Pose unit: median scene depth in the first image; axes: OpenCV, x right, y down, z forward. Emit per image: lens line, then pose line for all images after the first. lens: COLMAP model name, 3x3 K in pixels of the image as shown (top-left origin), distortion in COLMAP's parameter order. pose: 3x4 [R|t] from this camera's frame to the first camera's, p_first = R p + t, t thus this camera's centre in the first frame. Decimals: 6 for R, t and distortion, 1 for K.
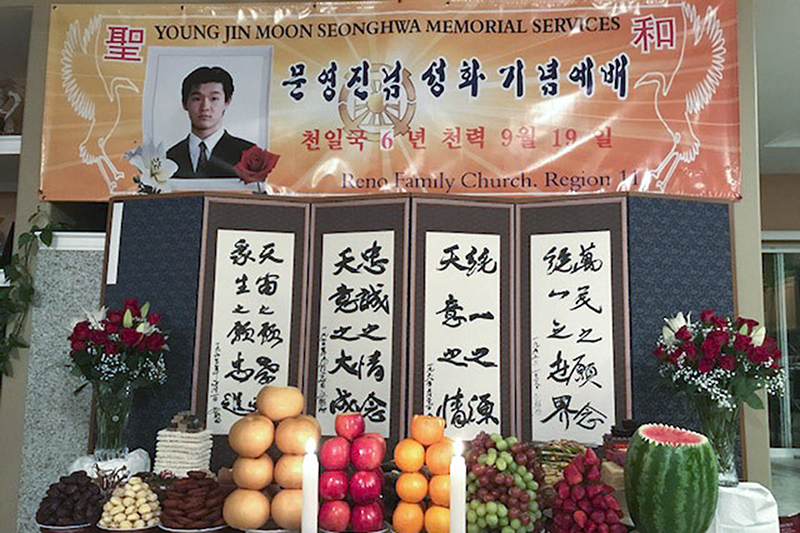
lens RADIAL K [[657.4, 0, 411.1], [0, 657.4, 302.2], [0, 0, 1]] dist [0.012735, -0.004186]
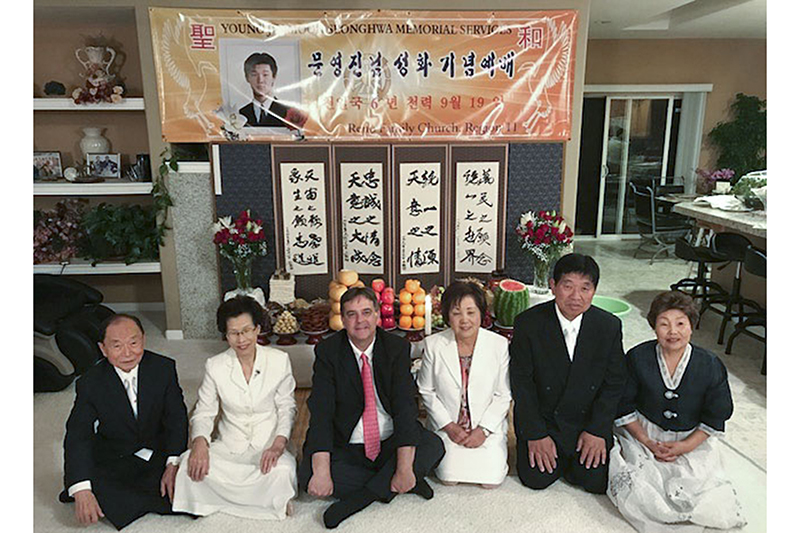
lens RADIAL K [[657.4, 0, 411.1], [0, 657.4, 302.2], [0, 0, 1]] dist [0.012735, -0.004186]
pose [[0.992032, -0.052746, 0.114411, -0.169658], [0.005213, 0.924548, 0.381029, -0.435249], [-0.125876, -0.377397, 0.917457, -0.787462]]
